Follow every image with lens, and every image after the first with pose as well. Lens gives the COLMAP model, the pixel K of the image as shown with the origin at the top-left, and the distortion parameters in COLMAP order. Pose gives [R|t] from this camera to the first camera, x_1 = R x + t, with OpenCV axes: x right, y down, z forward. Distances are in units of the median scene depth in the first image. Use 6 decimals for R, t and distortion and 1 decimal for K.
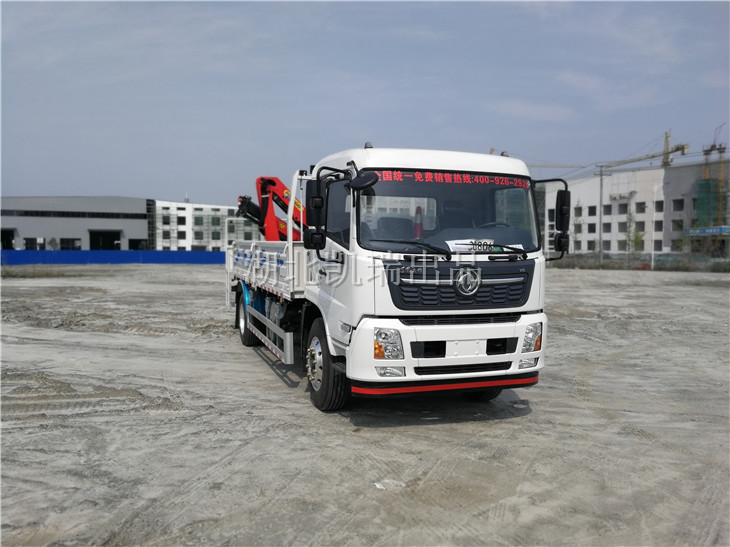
lens RADIAL K [[602.6, 0, 368.9], [0, 602.6, 269.0], [0, 0, 1]] dist [0.015952, -0.017159]
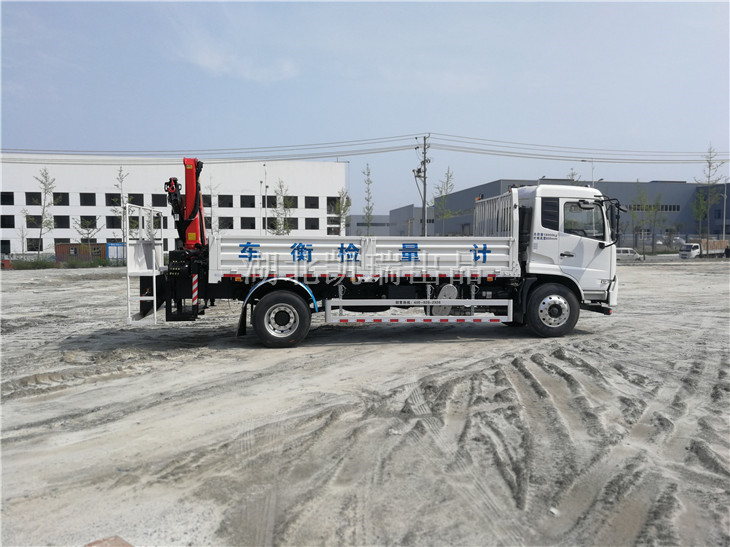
lens RADIAL K [[602.6, 0, 368.5], [0, 602.6, 268.6], [0, 0, 1]] dist [0.015952, -0.017159]
pose [[0.250685, -0.044711, 0.967036, -2.088056], [0.042849, 0.998466, 0.035056, -0.043276], [-0.967120, 0.032648, 0.252216, 1.256839]]
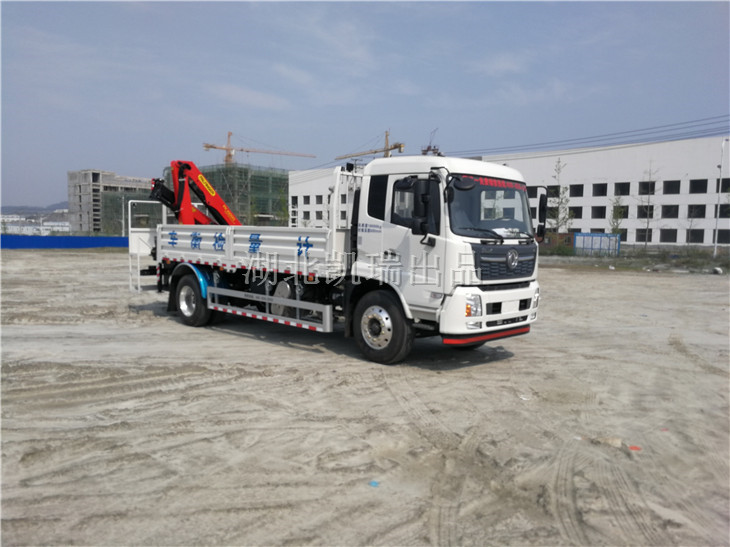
lens RADIAL K [[602.6, 0, 358.7], [0, 602.6, 279.2], [0, 0, 1]] dist [0.015952, -0.017159]
pose [[0.898077, -0.025694, 0.439087, -0.761331], [0.006370, 0.998947, 0.045427, 0.002377], [-0.439792, -0.038000, 0.897295, -0.093952]]
